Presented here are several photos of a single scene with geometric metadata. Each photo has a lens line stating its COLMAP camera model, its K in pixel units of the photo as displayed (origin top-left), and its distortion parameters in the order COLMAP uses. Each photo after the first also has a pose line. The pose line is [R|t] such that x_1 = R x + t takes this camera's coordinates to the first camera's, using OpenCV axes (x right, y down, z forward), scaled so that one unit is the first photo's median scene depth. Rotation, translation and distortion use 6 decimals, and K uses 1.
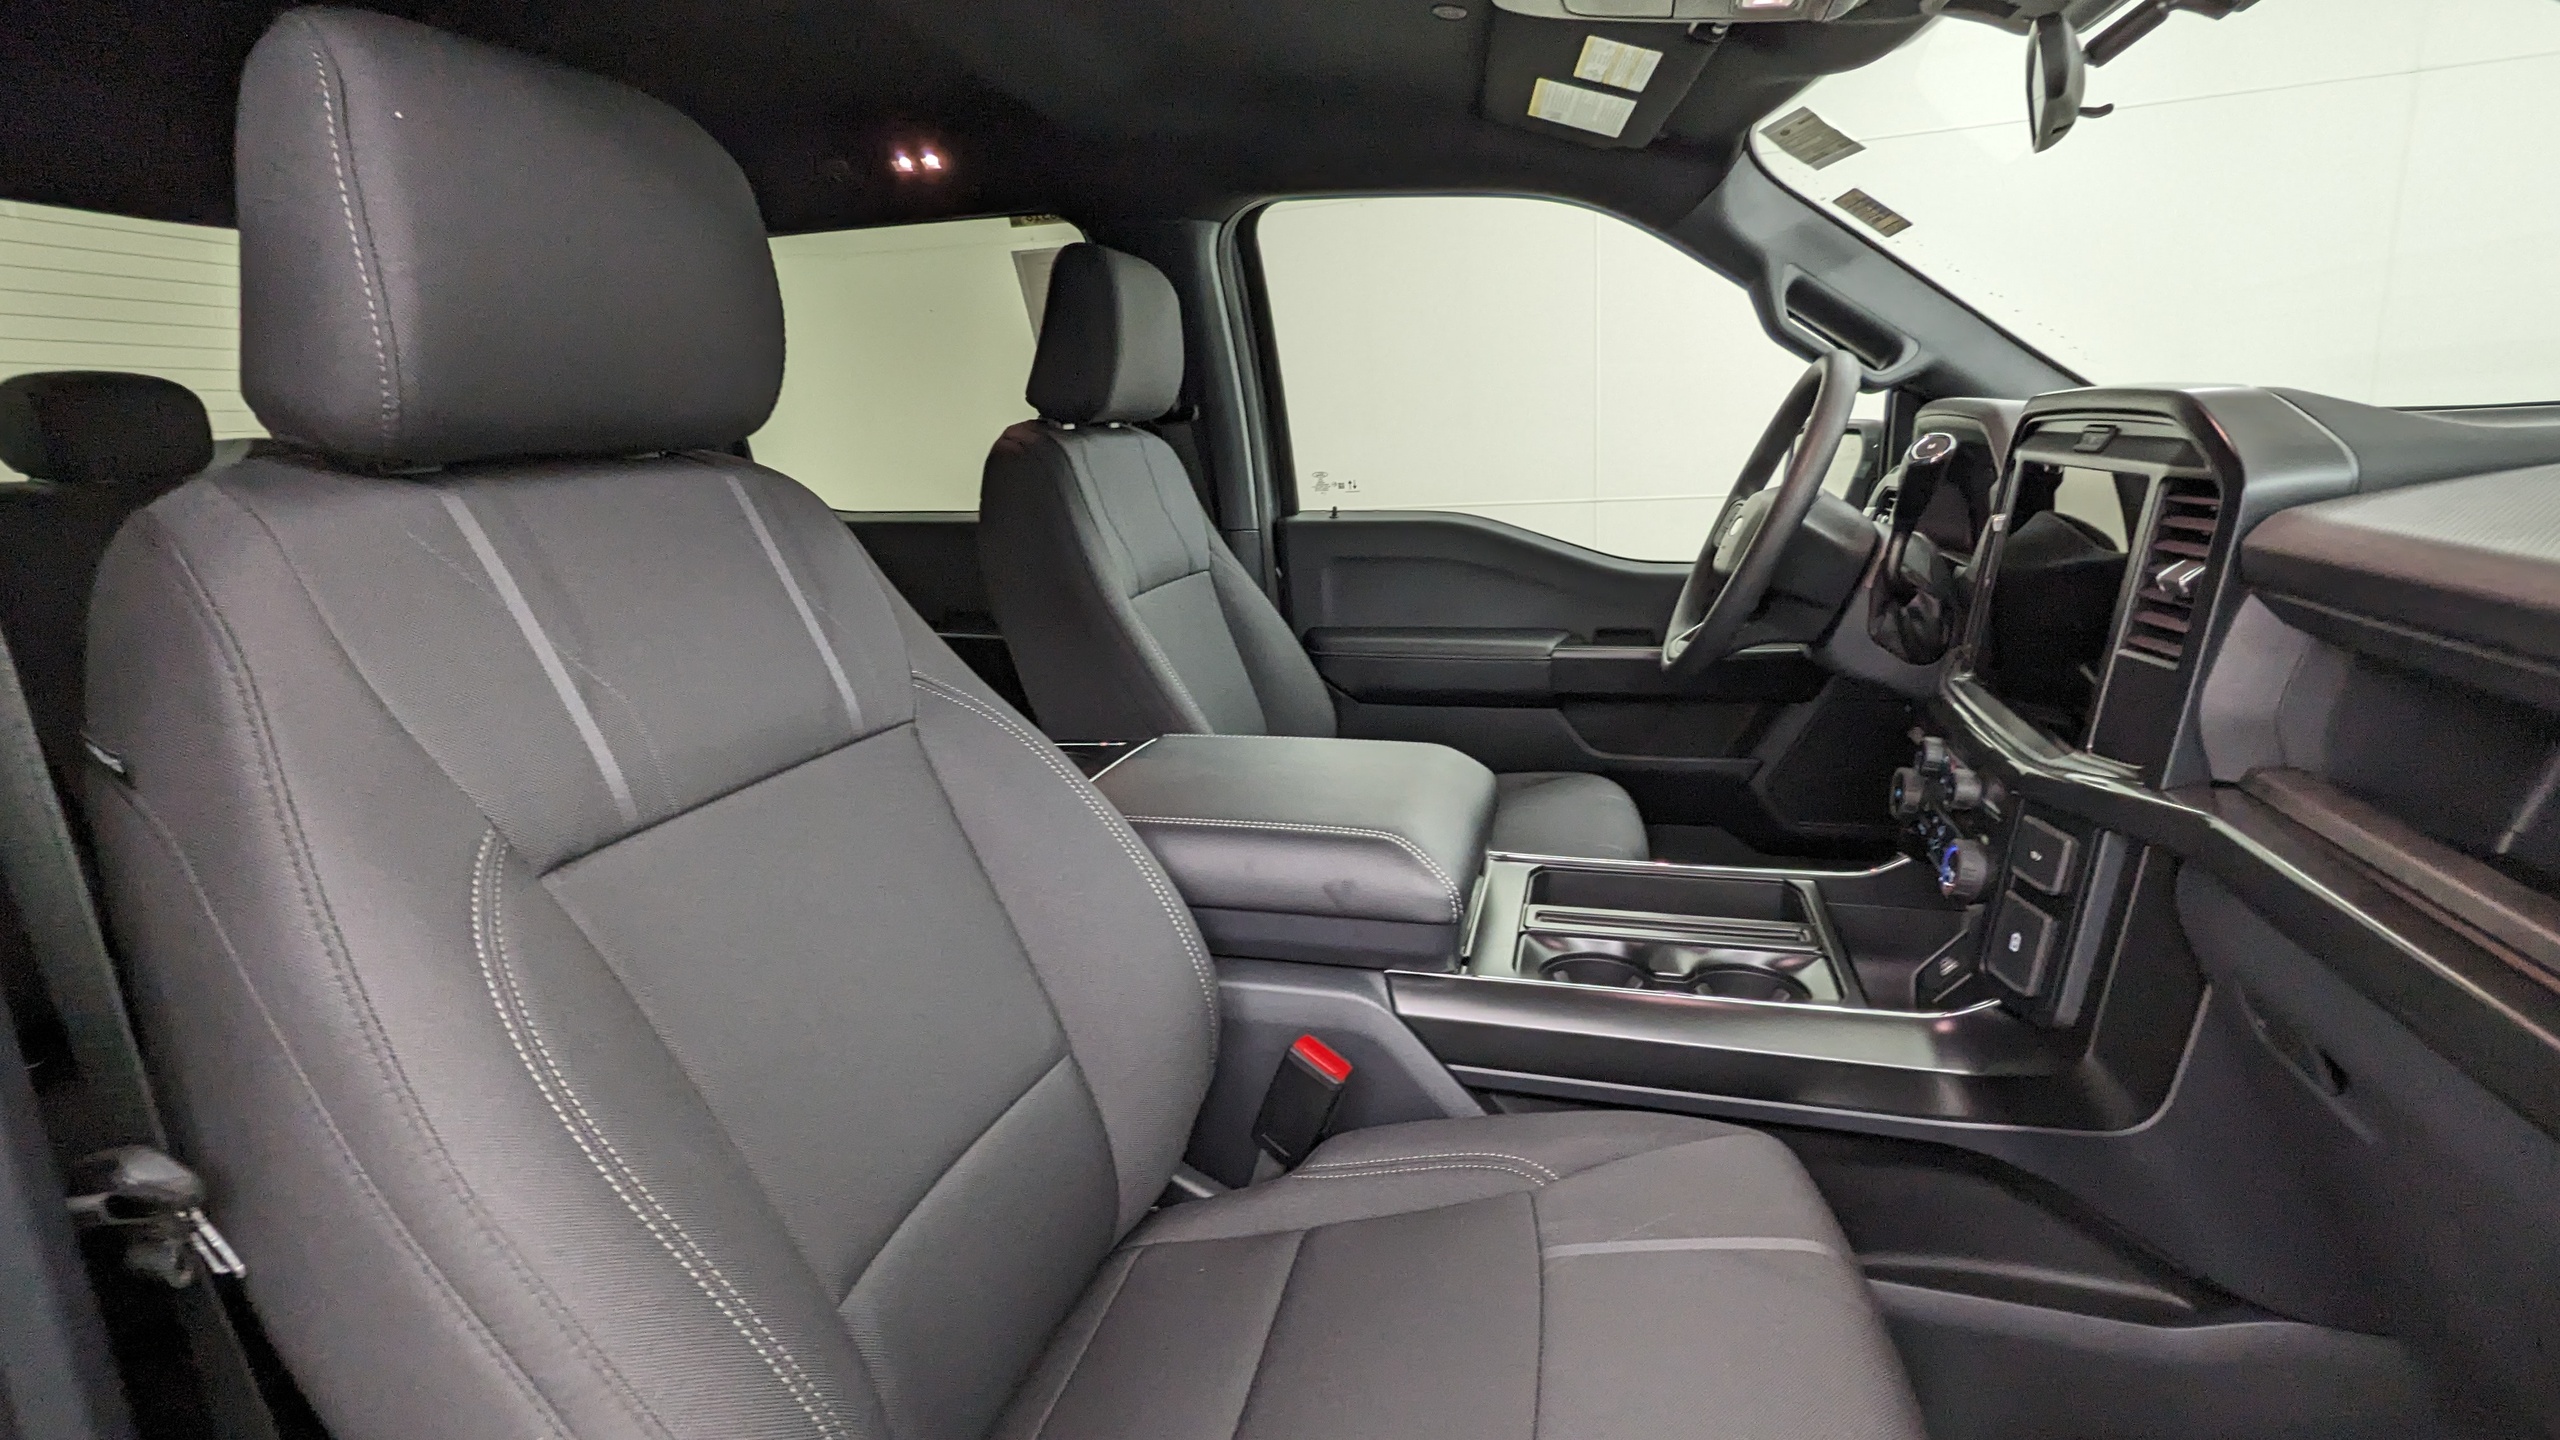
lens RADIAL K [[1226.1, 0, 1279.2], [0, 1226.1, 715.9], [0, 0, 1]] dist [0.001822, -0.003028]
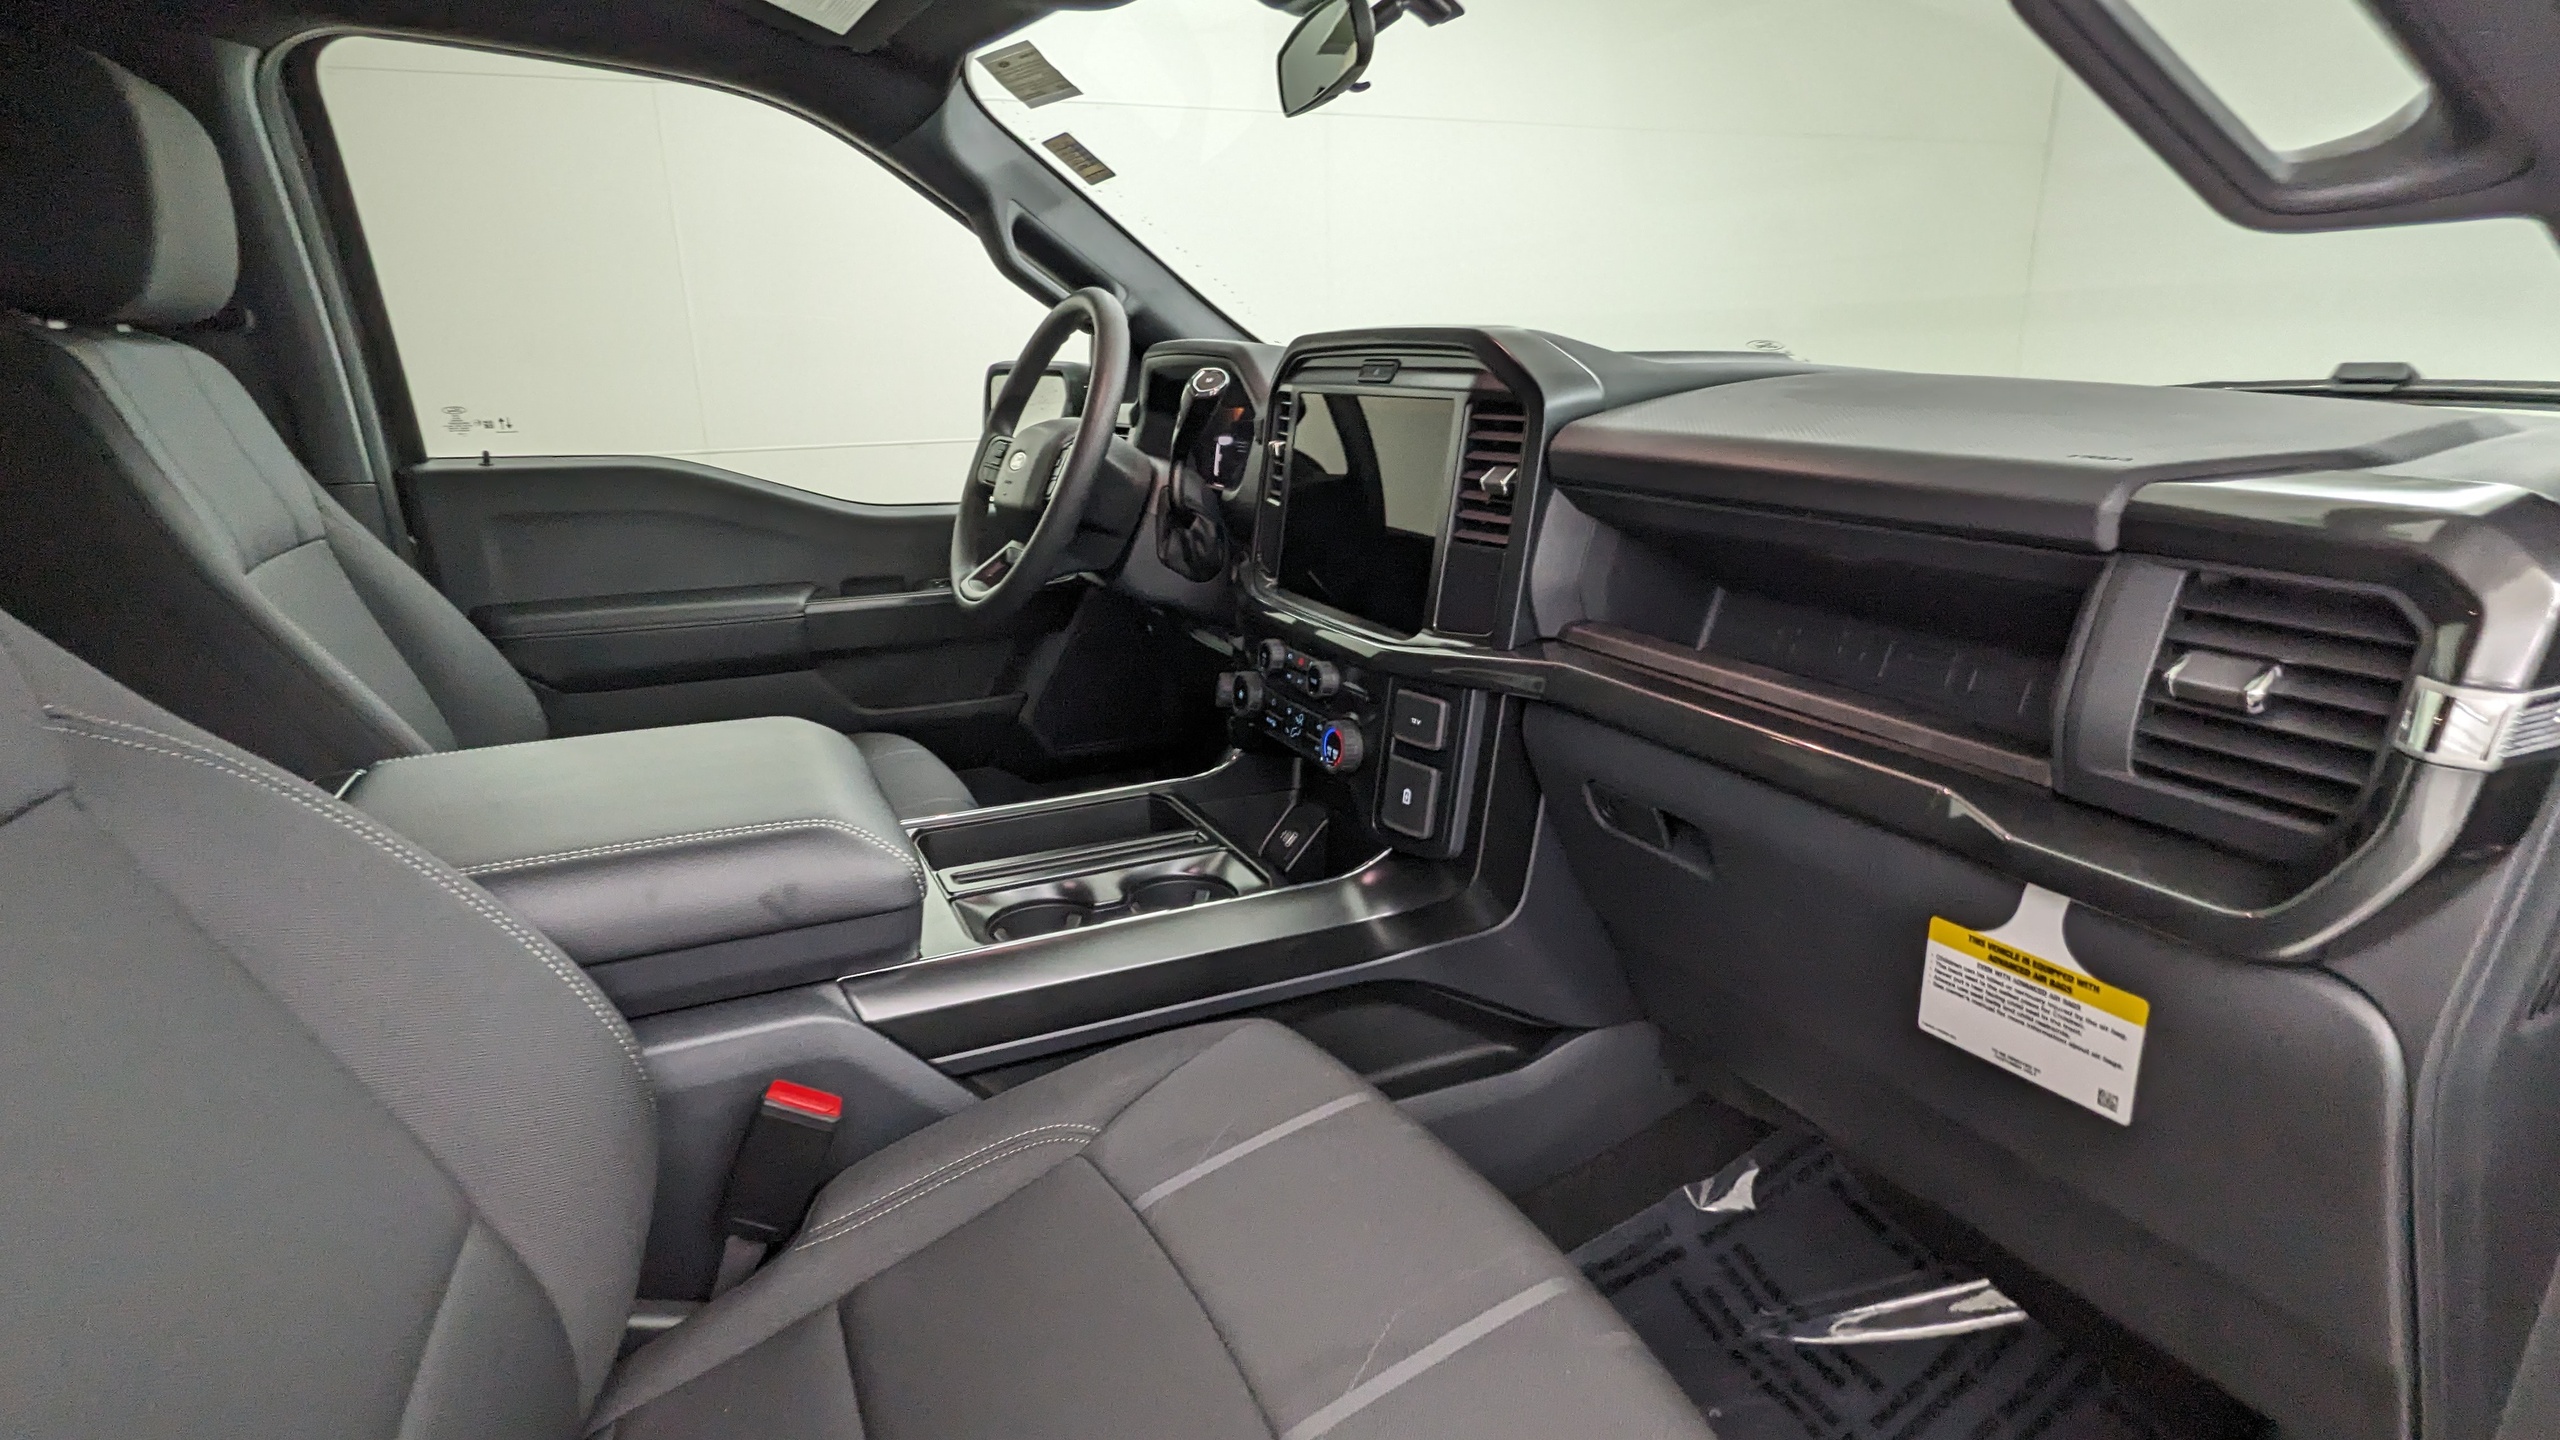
lens RADIAL K [[1226.1, 0, 1270.2], [0, 1226.1, 718.1], [0, 0, 1]] dist [0.001822, -0.003028]
pose [[0.755040, -0.150000, 0.638290, -0.201012], [0.126640, 0.988512, 0.082499, -0.004199], [-0.643333, 0.018543, 0.765362, 0.145916]]
